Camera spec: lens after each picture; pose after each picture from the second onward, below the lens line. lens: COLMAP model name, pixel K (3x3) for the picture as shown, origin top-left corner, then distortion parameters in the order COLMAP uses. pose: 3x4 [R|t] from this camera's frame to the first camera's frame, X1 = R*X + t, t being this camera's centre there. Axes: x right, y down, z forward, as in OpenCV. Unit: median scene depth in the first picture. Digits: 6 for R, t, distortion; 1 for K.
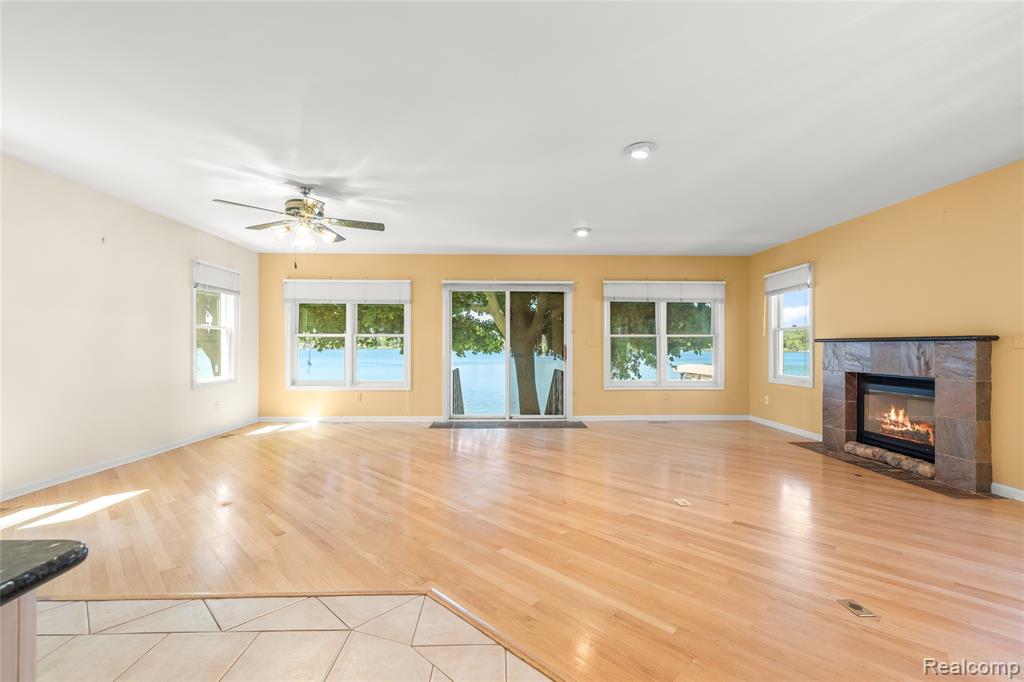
lens RADIAL K [[433.4, 0, 512.2], [0, 433.4, 344.9], [0, 0, 1]] dist [-0.003544, 0.000302]
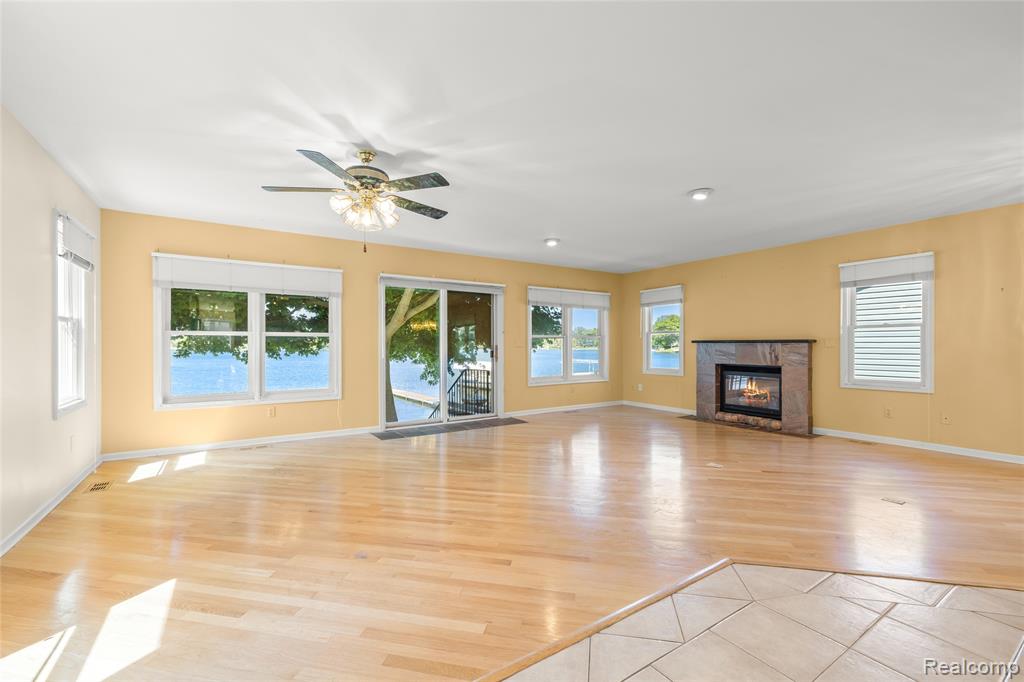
lens RADIAL K [[433.4, 0, 512.9], [0, 433.4, 343.5], [0, 0, 1]] dist [-0.003544, 0.000302]
pose [[0.850218, -0.000702, 0.526430, -0.469249], [0.001480, 0.999998, -0.001057, -0.003375], [-0.526429, 0.001678, 0.850218, 0.116730]]
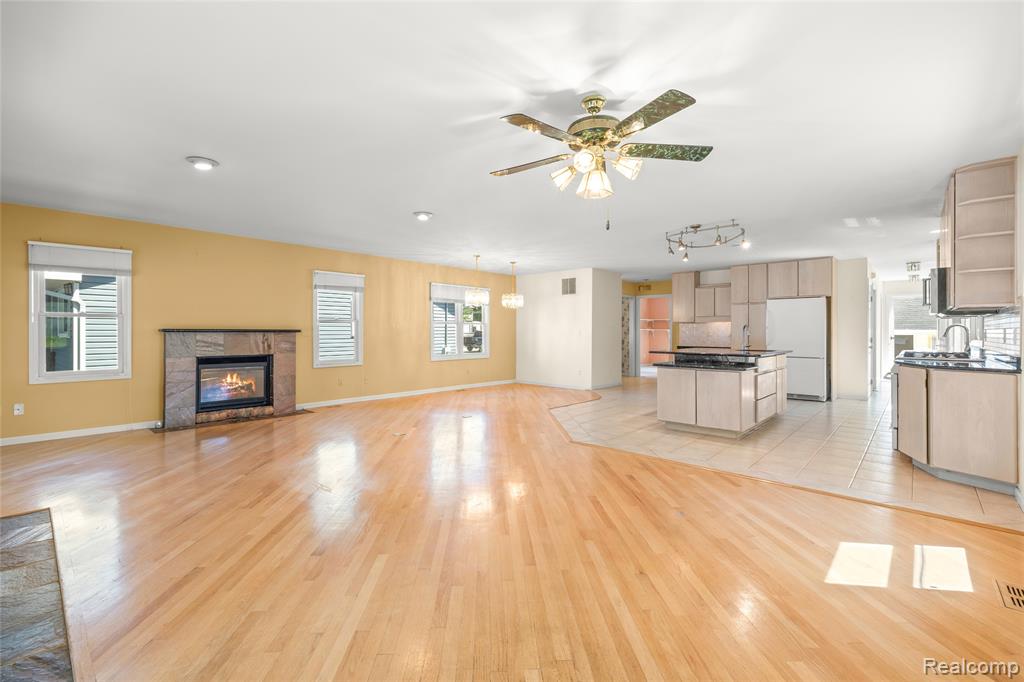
lens RADIAL K [[433.4, 0, 507.6], [0, 433.4, 332.2], [0, 0, 1]] dist [-0.003544, 0.000302]
pose [[-0.720700, -0.003818, 0.693237, -0.581401], [-0.004197, 0.999991, 0.001144, -0.009869], [-0.693234, -0.002085, -0.720709, 1.079528]]
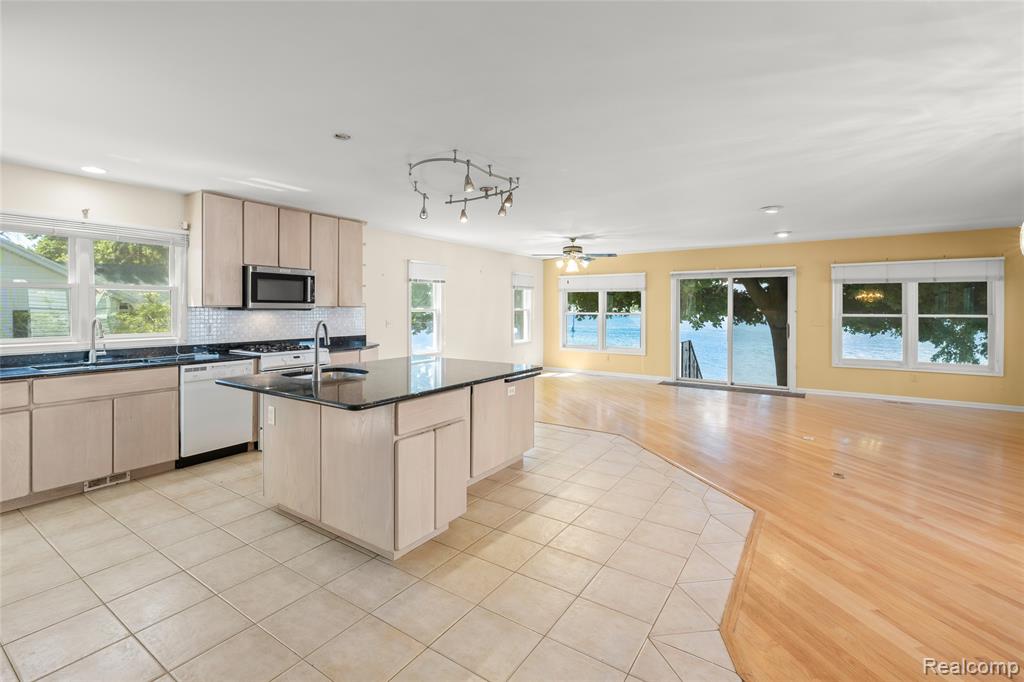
lens RADIAL K [[475.1, 0, 457.4], [0, 475.1, 309.0], [0, 0, 1]] dist [0.009198, -0.000478]
pose [[0.781536, 0.000505, -0.623860, 0.268572], [0.000972, 0.999997, 0.002027, -0.049071], [0.623859, -0.002191, 0.781534, -0.597612]]
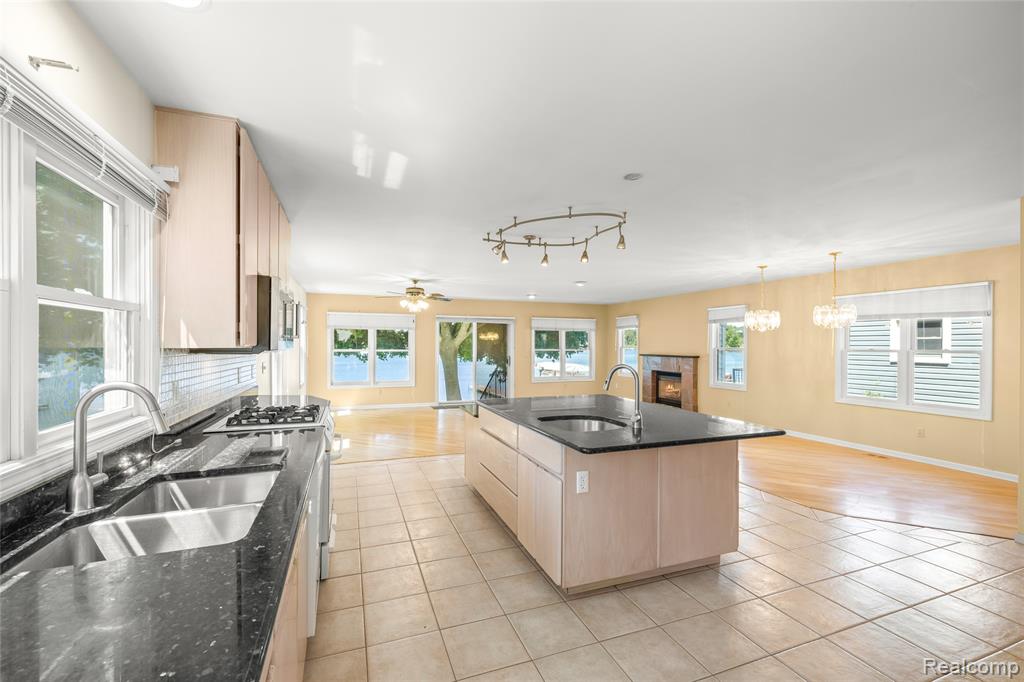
lens RADIAL K [[433.4, 0, 517.0], [0, 433.4, 345.5], [0, 0, 1]] dist [-0.003544, 0.000302]
pose [[0.943266, 0.000436, 0.332036, -0.477526], [-0.002340, 0.999983, 0.005334, -0.058441], [-0.332028, -0.005808, 0.943251, -0.672627]]
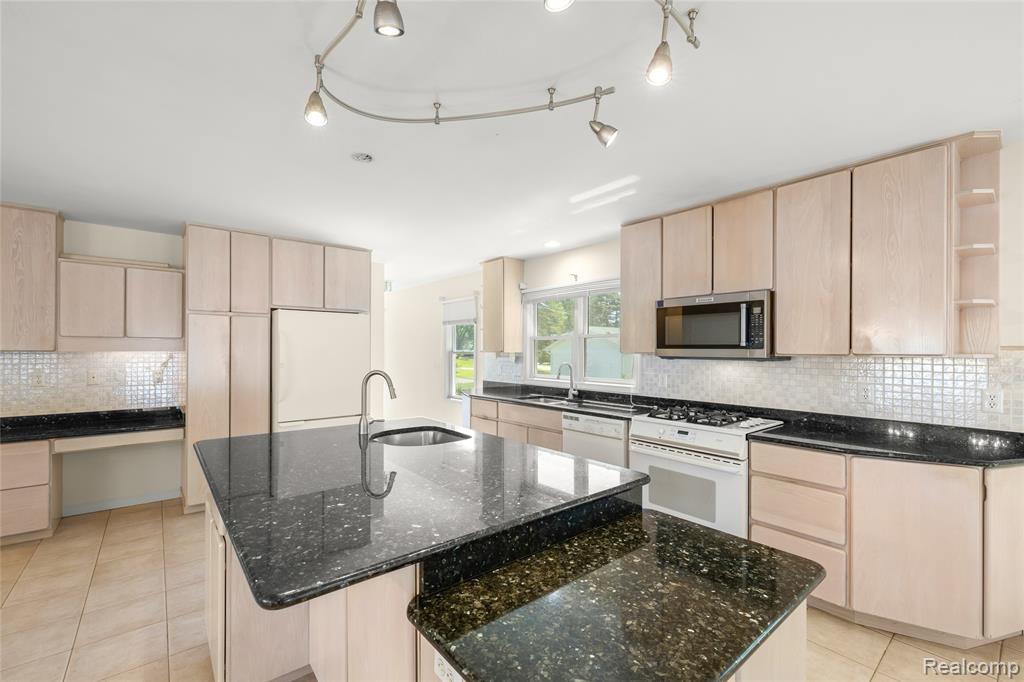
lens RADIAL K [[433.4, 0, 510.6], [0, 433.4, 347.6], [0, 0, 1]] dist [-0.003544, 0.000302]
pose [[-0.786602, -0.010305, -0.617375, -0.032691], [-0.005085, 0.999935, -0.010211, -0.053457], [0.617440, -0.004892, -0.786603, 0.188567]]
